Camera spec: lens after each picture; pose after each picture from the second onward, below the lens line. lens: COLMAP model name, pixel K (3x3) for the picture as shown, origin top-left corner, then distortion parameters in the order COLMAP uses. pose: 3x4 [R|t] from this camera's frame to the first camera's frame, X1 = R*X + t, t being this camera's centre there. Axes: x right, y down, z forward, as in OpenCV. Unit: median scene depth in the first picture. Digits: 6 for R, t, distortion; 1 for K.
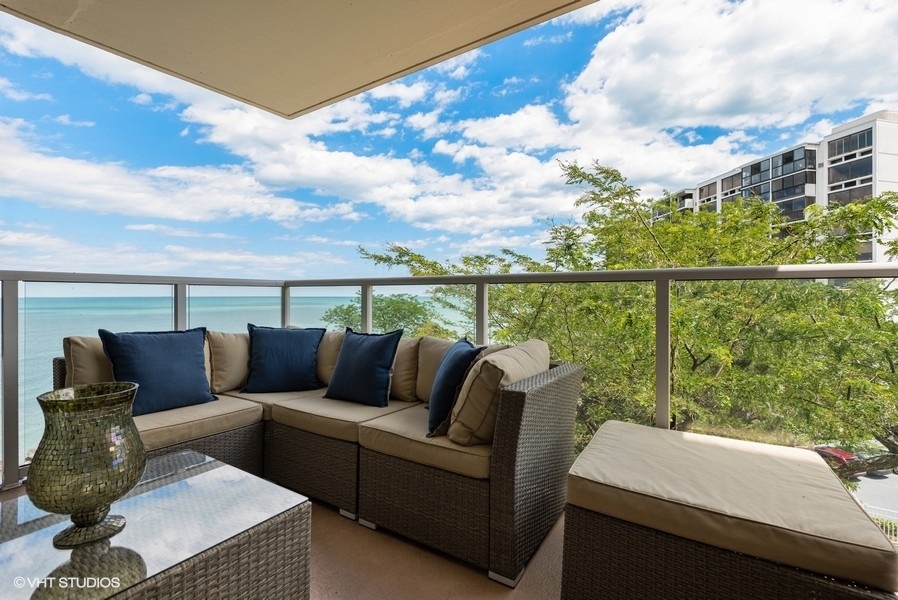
lens RADIAL K [[410.0, 0, 439.9], [0, 410.0, 300.6], [0, 0, 1]] dist [0.009751, -0.002678]
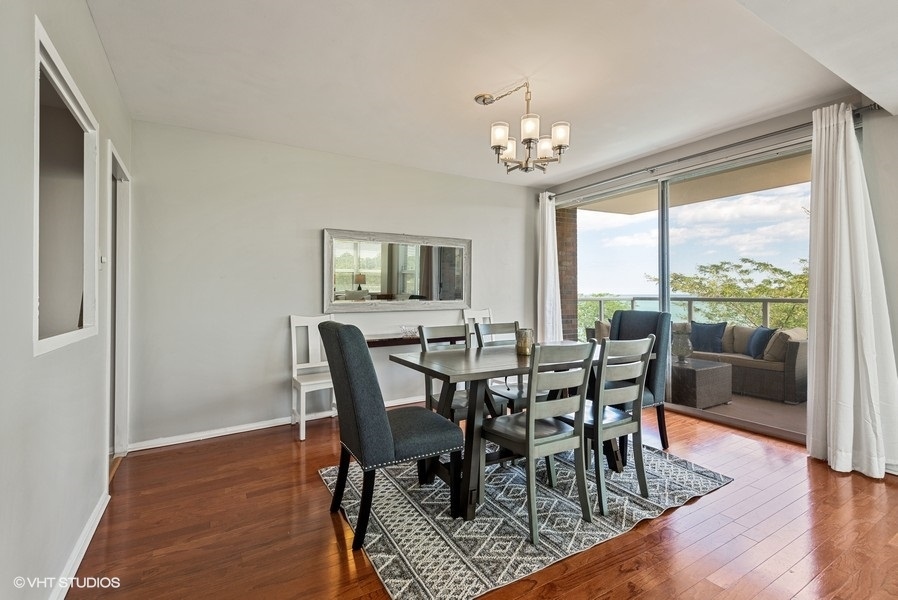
lens RADIAL K [[410.0, 0, 453.1], [0, 410.0, 293.5], [0, 0, 1]] dist [0.009751, -0.002678]
pose [[0.913137, 0.000836, -0.407653, -0.104506], [-0.006579, 0.999898, -0.012686, -0.009896], [0.407600, 0.014266, 0.913049, -0.333974]]
